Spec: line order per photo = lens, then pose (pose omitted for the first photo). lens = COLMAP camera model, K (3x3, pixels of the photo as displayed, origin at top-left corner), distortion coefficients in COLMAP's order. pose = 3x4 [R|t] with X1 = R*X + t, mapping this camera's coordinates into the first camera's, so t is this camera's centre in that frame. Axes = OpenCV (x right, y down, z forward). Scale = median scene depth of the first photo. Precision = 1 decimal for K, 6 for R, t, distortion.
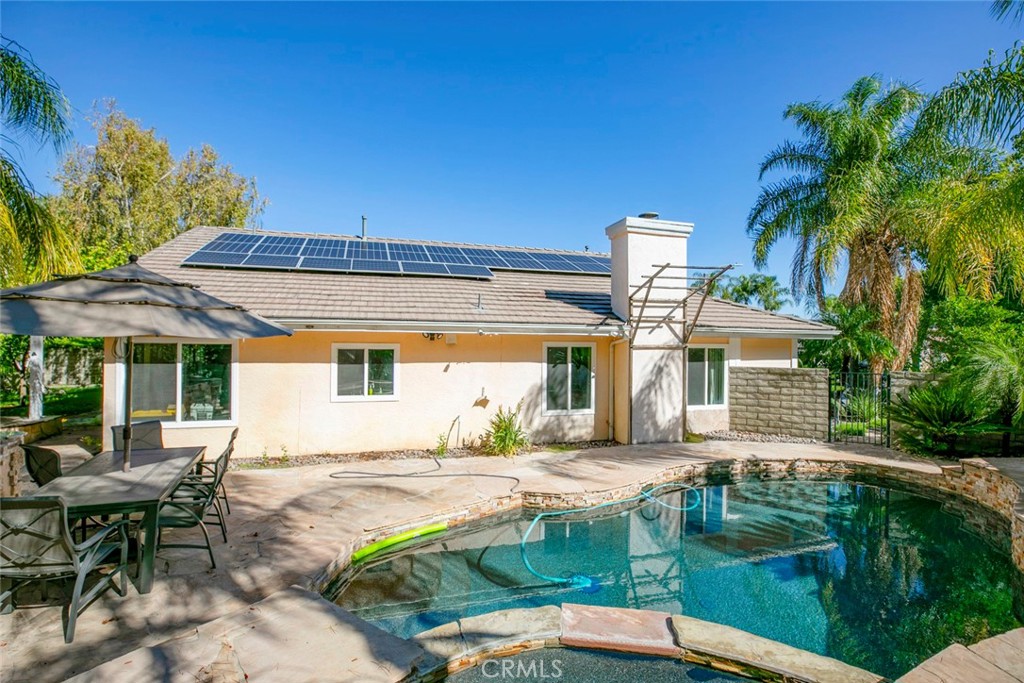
lens RADIAL K [[475.6, 0, 506.3], [0, 475.6, 339.0], [0, 0, 1]] dist [-0.033252, 0.010732]
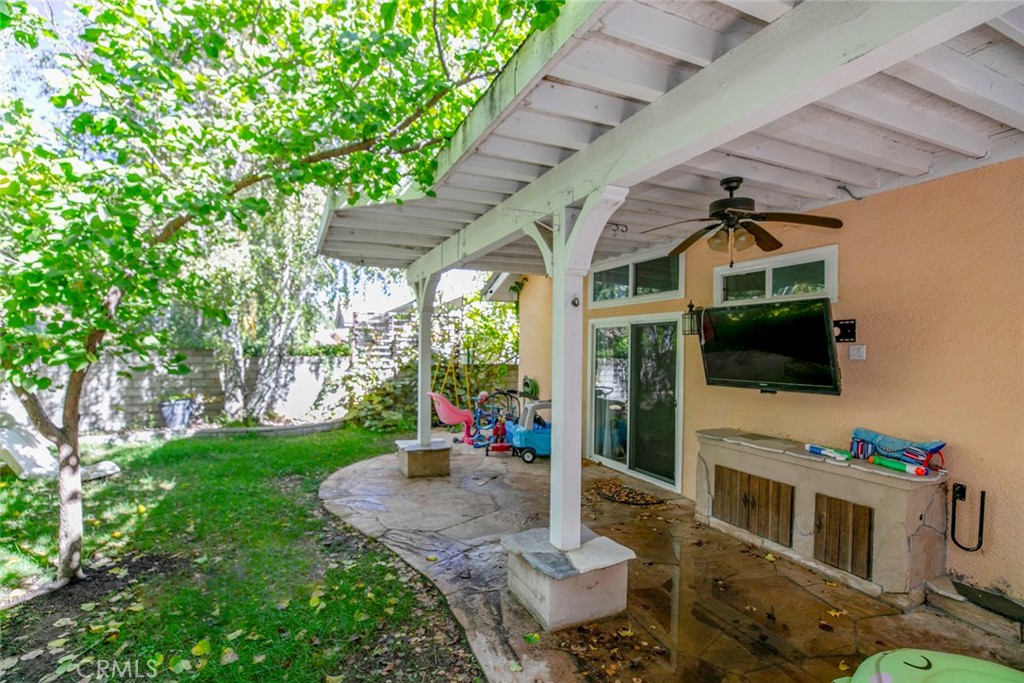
lens RADIAL K [[475.6, 0, 506.3], [0, 475.6, 339.0], [0, 0, 1]] dist [-0.033252, 0.010732]
pose [[0.991179, 0.002080, 0.132516, -0.595733], [-0.000199, 0.999899, -0.014204, 0.018829], [-0.132532, 0.014052, 0.991079, 0.517084]]
